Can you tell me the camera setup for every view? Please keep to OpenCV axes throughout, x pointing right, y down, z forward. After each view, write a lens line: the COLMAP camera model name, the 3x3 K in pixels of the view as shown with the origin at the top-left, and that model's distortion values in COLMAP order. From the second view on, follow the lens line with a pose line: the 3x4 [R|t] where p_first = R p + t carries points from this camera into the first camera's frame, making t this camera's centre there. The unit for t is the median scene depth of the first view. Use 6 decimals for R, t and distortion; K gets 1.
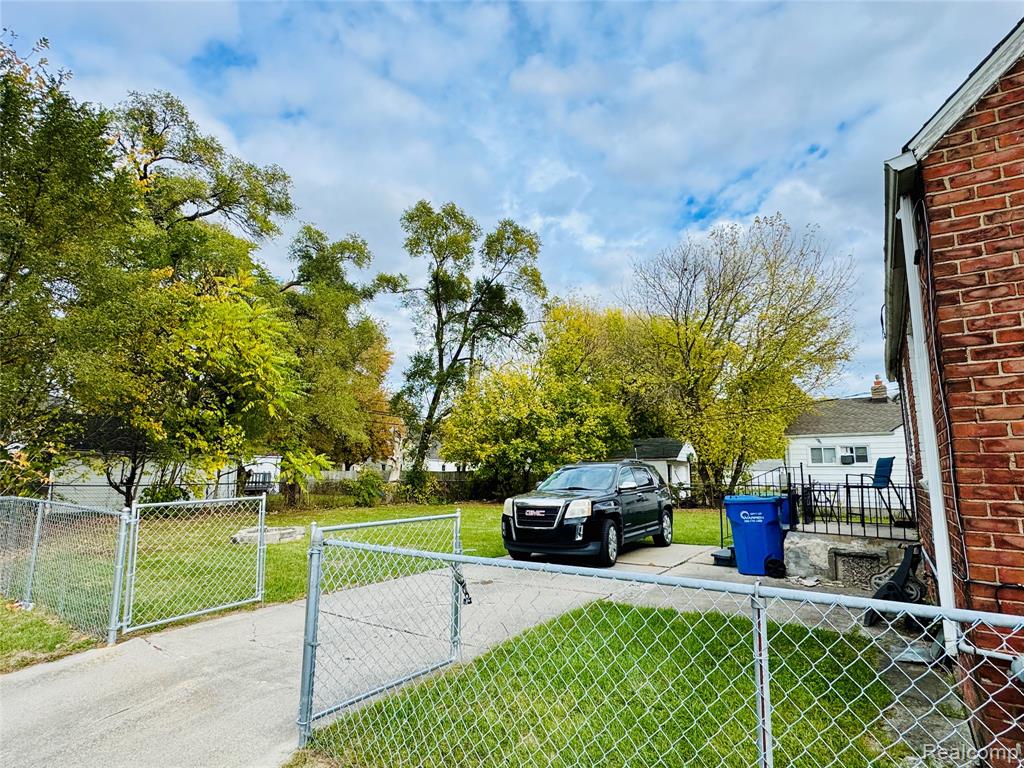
lens RADIAL K [[536.3, 0, 512.0], [0, 536.3, 384.0], [0, 0, 1]] dist [0.001707, -0.000352]
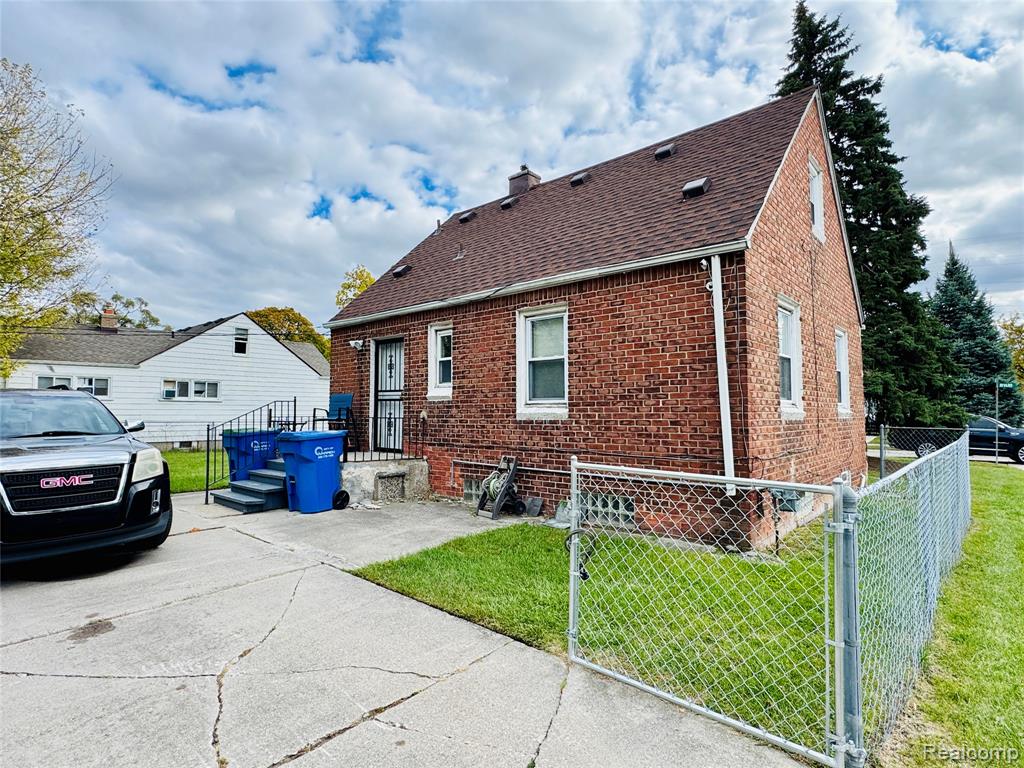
lens RADIAL K [[536.3, 0, 512.0], [0, 536.3, 384.0], [0, 0, 1]] dist [0.001707, -0.000352]
pose [[0.160000, 0.041582, 0.986241, -0.425489], [-0.161250, 0.986793, -0.015445, 0.084906], [-0.973857, -0.156561, 0.164592, 0.512468]]
